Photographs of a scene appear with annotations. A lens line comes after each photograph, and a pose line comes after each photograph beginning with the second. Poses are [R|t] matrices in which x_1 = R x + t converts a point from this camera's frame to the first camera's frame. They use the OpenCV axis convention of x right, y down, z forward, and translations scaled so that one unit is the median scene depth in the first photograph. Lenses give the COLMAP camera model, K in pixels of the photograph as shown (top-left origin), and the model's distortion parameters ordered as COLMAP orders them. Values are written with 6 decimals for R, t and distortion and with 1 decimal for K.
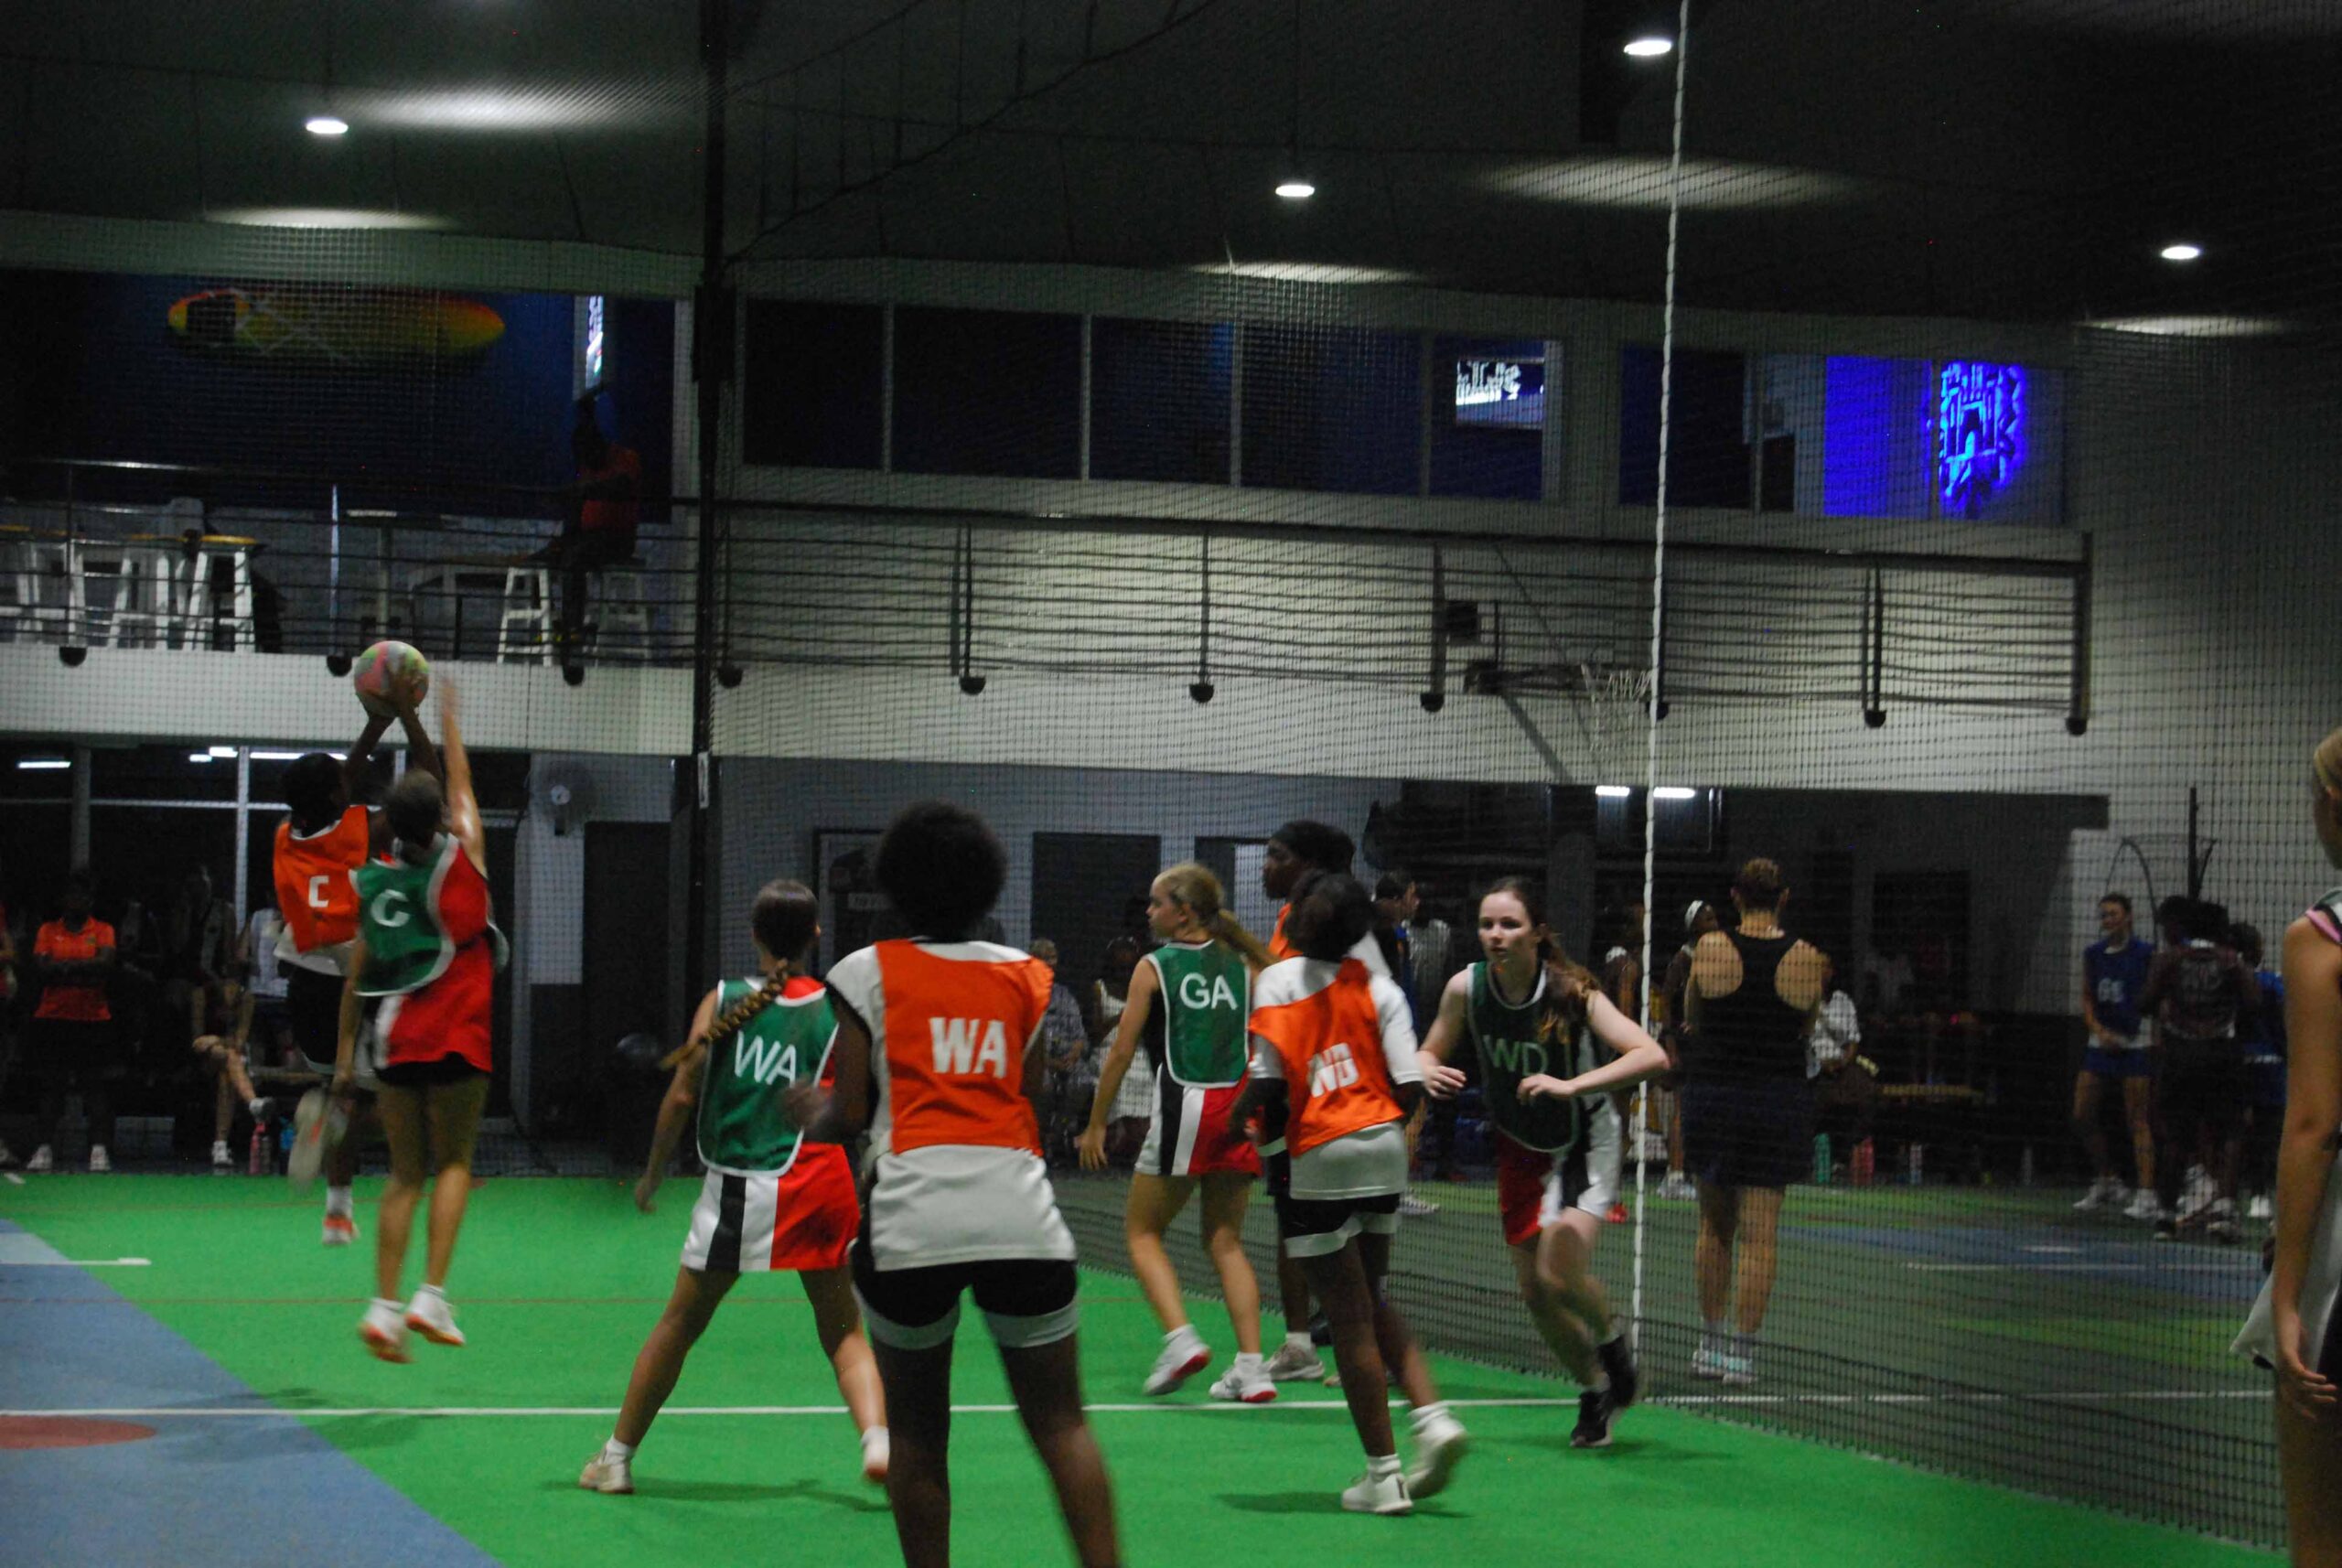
lens RADIAL K [[5446.5, 0, 1168.8], [0, 5446.5, 779.3], [0, 0, 1]] dist [-0.013963, 0.000000]
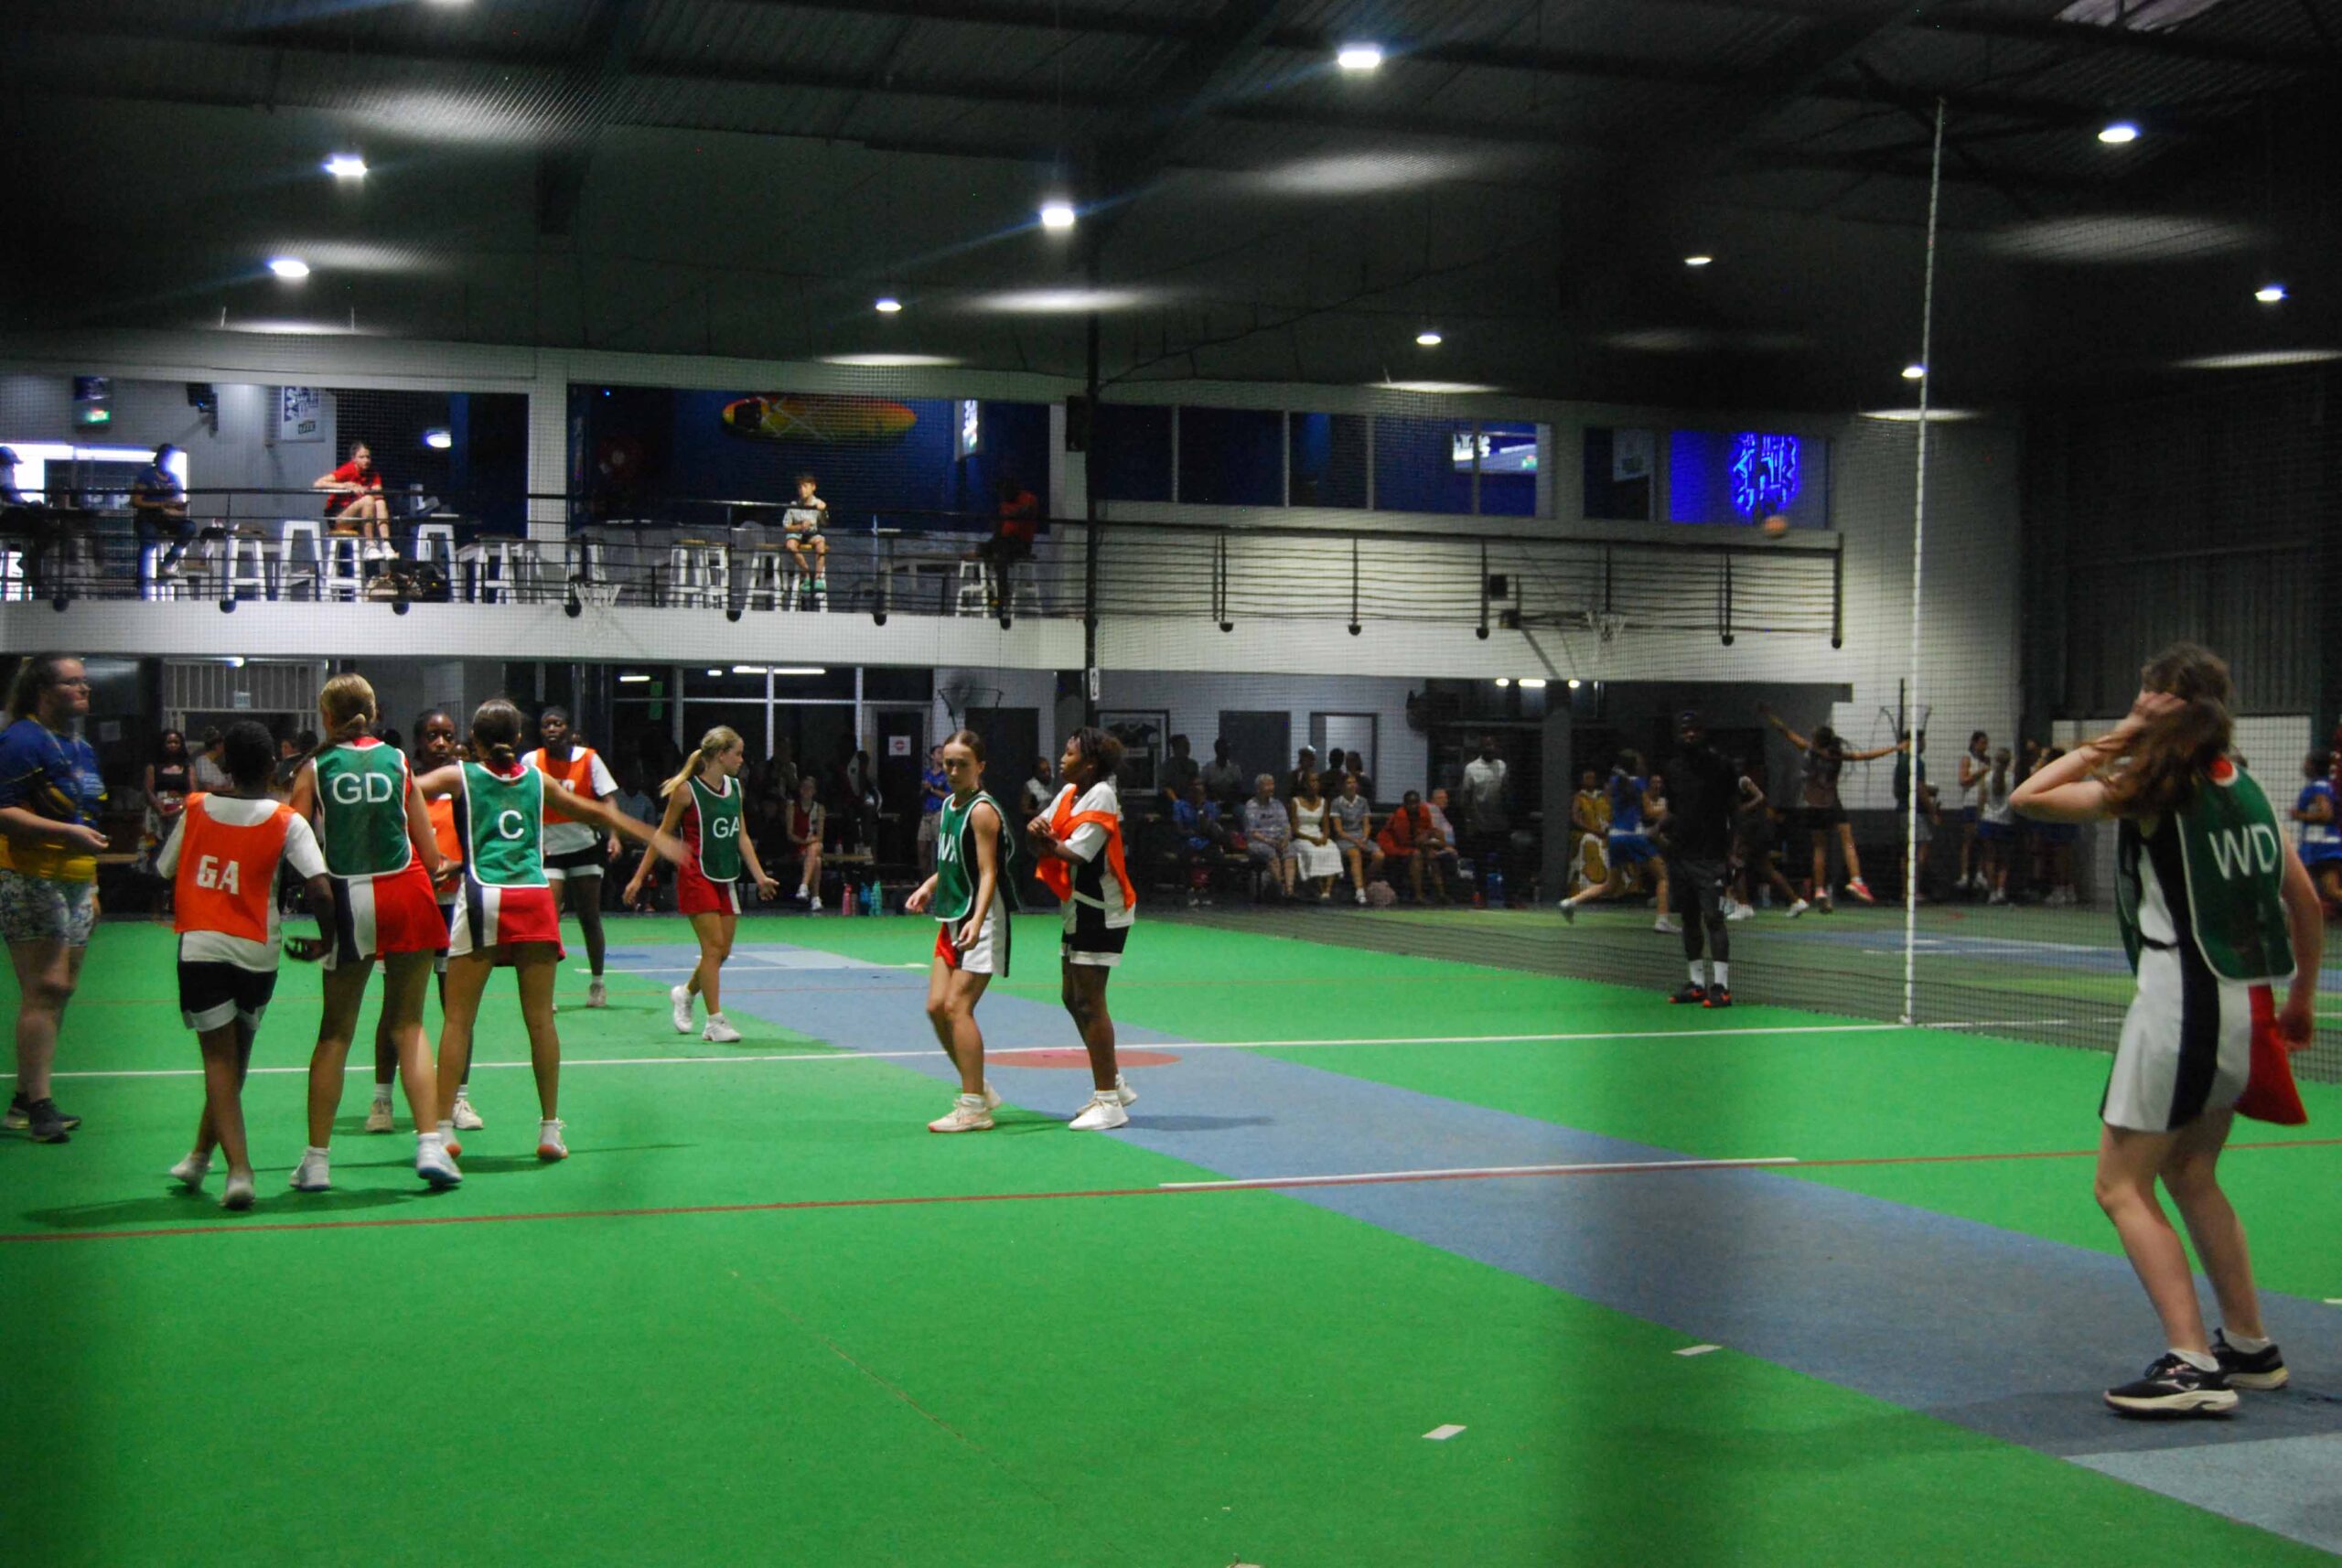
lens RADIAL K [[3253.4, 0, 1203.0], [0, 3253.4, 692.6], [0, 0, 1]] dist [-0.104431, 0.000000]
pose [[0.998439, -0.010785, 0.054799, -0.101012], [0.010438, 0.999924, 0.006602, -0.003368], [-0.054866, -0.006020, 0.998476, -0.026022]]
